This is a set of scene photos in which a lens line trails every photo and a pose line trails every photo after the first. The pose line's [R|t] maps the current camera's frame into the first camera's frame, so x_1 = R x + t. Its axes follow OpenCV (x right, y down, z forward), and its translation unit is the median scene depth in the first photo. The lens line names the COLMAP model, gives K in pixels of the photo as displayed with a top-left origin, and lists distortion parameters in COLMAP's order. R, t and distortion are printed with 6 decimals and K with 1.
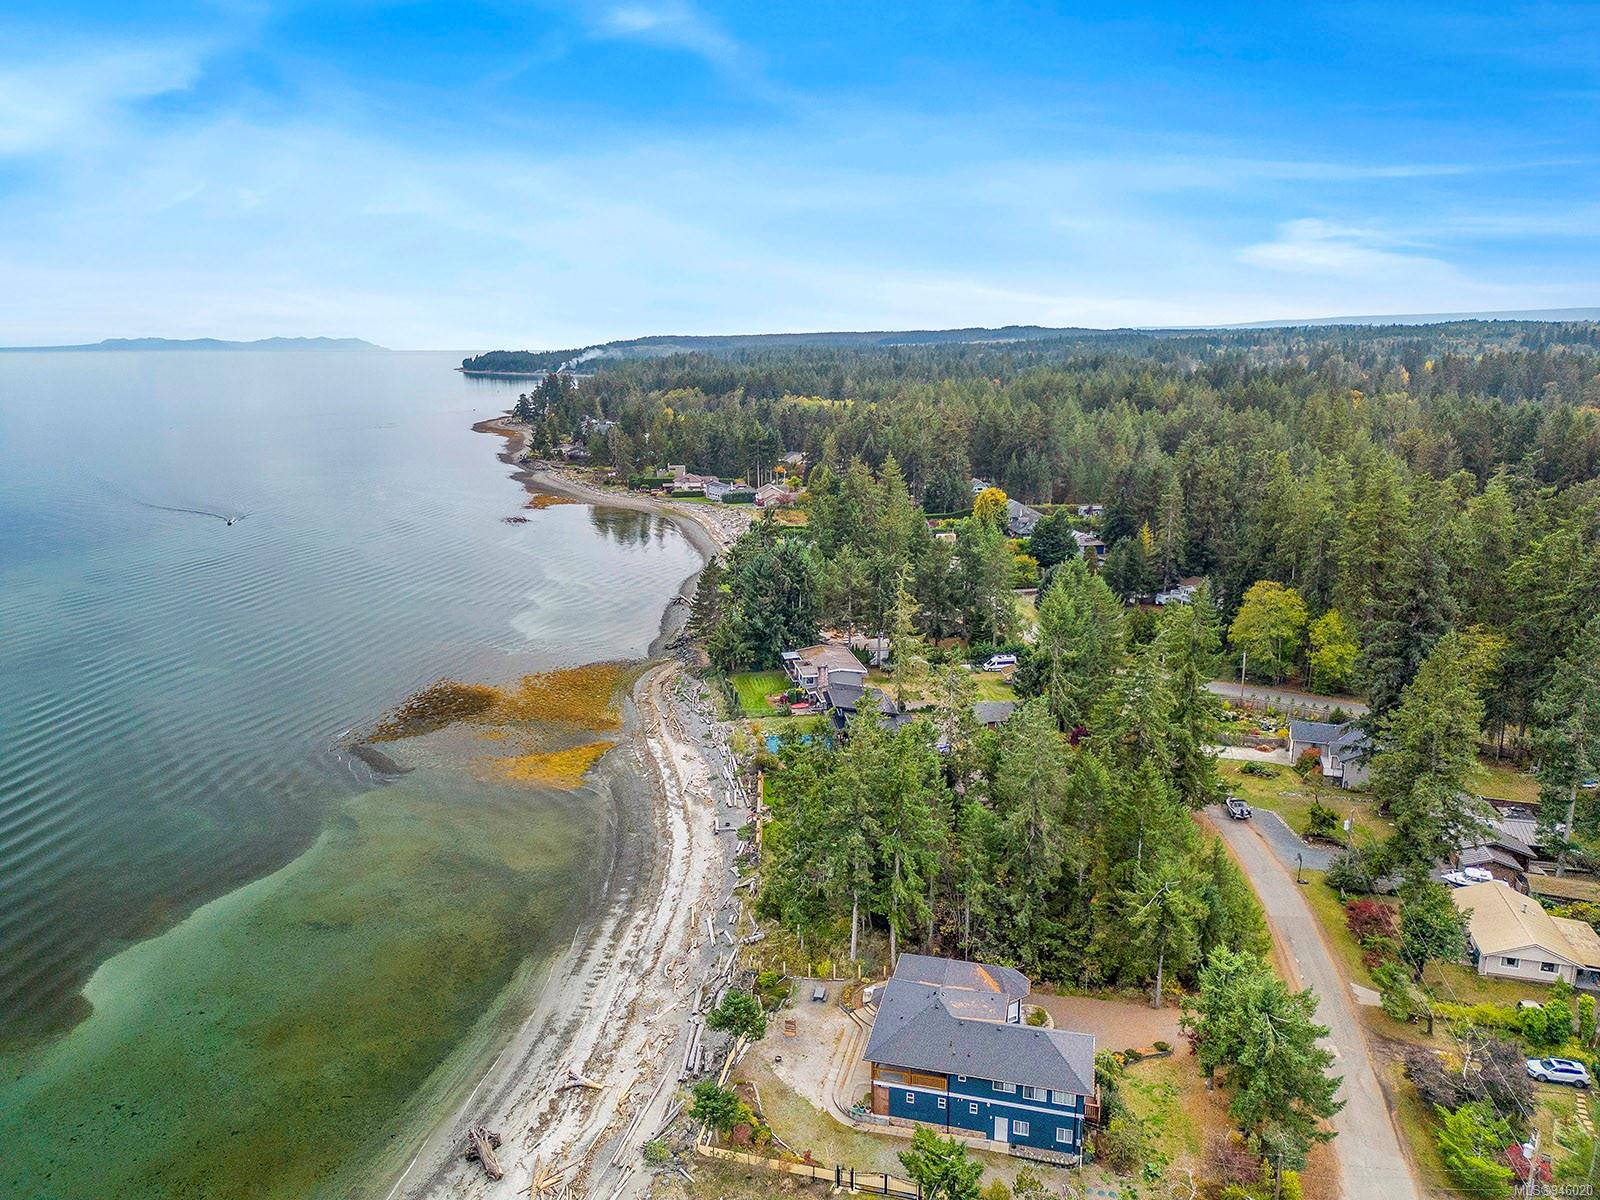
lens RADIAL K [[1121.9, 0, 804.8], [0, 1121.9, 590.6], [0, 0, 1]] dist [0.058395, -0.050908]
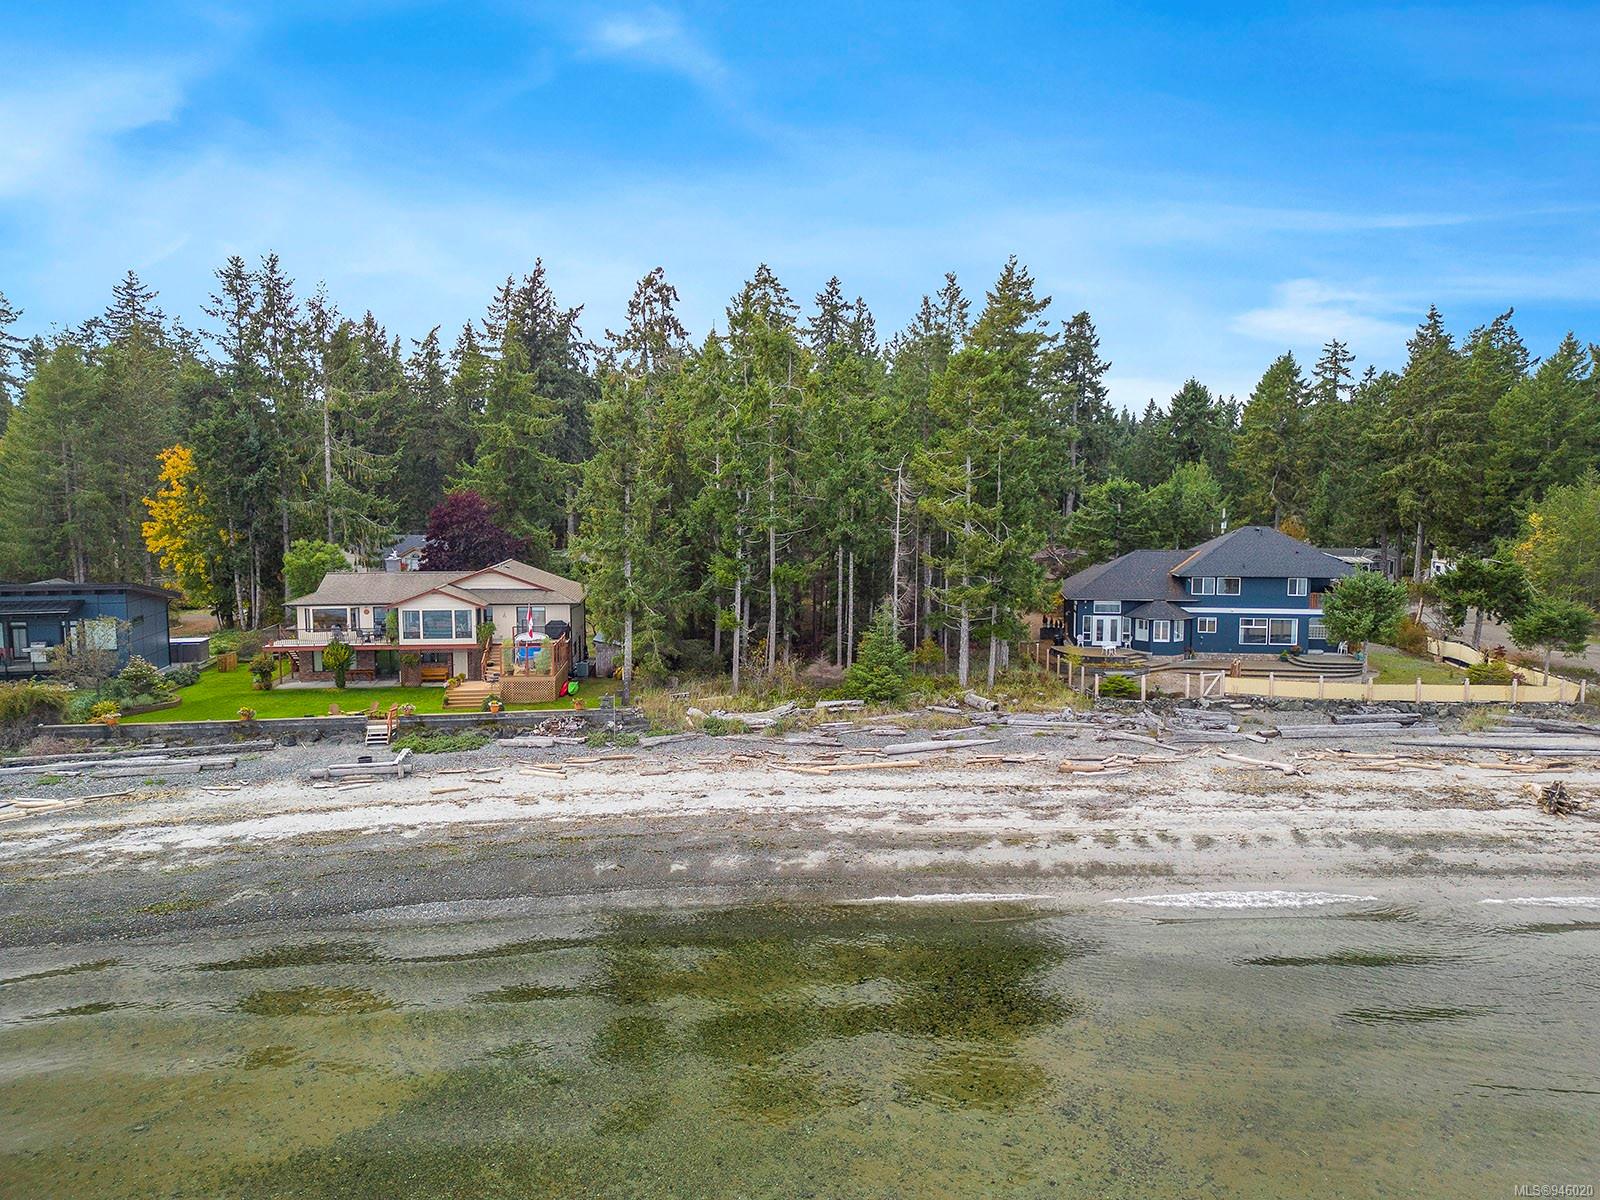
lens RADIAL K [[1111.7, 0, 801.6], [0, 1111.7, 603.3], [0, 0, 1]] dist [0.070498, -0.063547]
pose [[-0.109961, -0.100319, 0.988860, -0.548235], [0.216628, 0.968557, 0.122348, 0.191204], [-0.970042, 0.227669, -0.084771, 1.148156]]
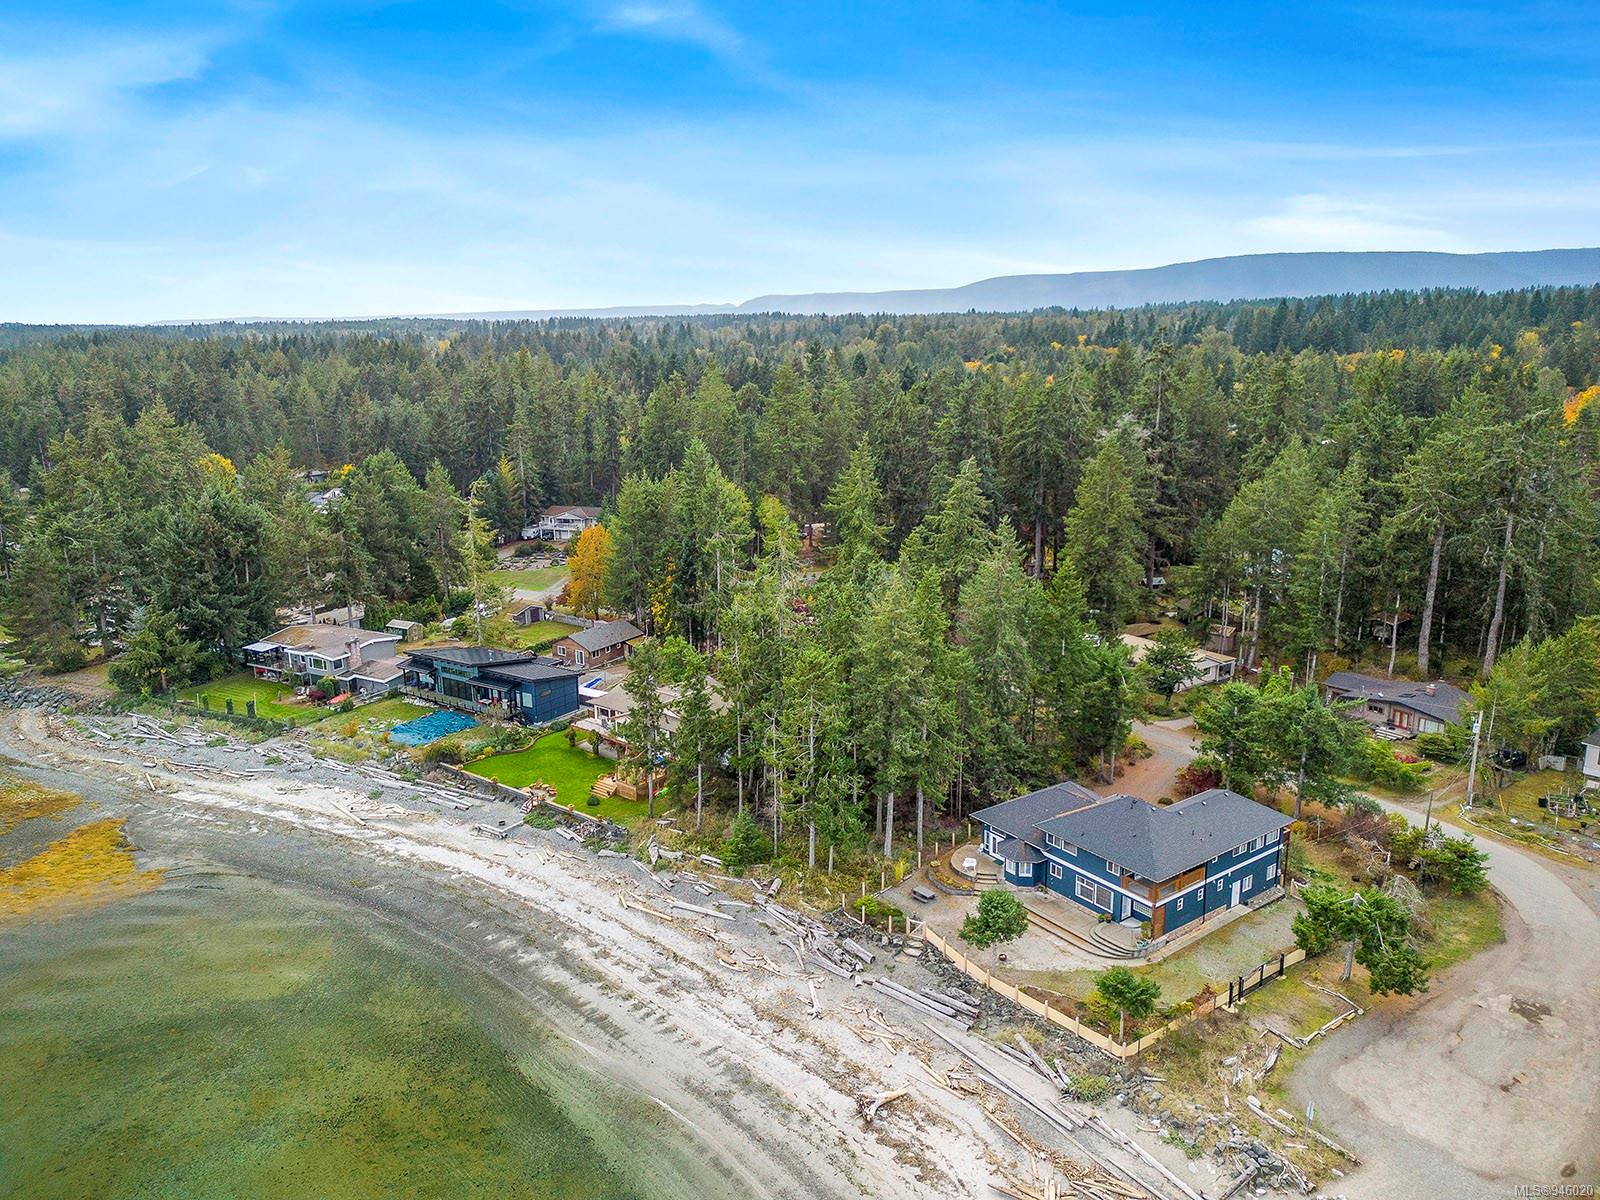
lens RADIAL K [[1111.7, 0, 801.6], [0, 1111.7, 603.3], [0, 0, 1]] dist [0.070498, -0.063547]
pose [[0.637182, -0.185865, 0.747966, -0.598638], [0.178050, 0.979732, 0.091779, 0.046292], [-0.749865, 0.074695, 0.657361, 0.471530]]
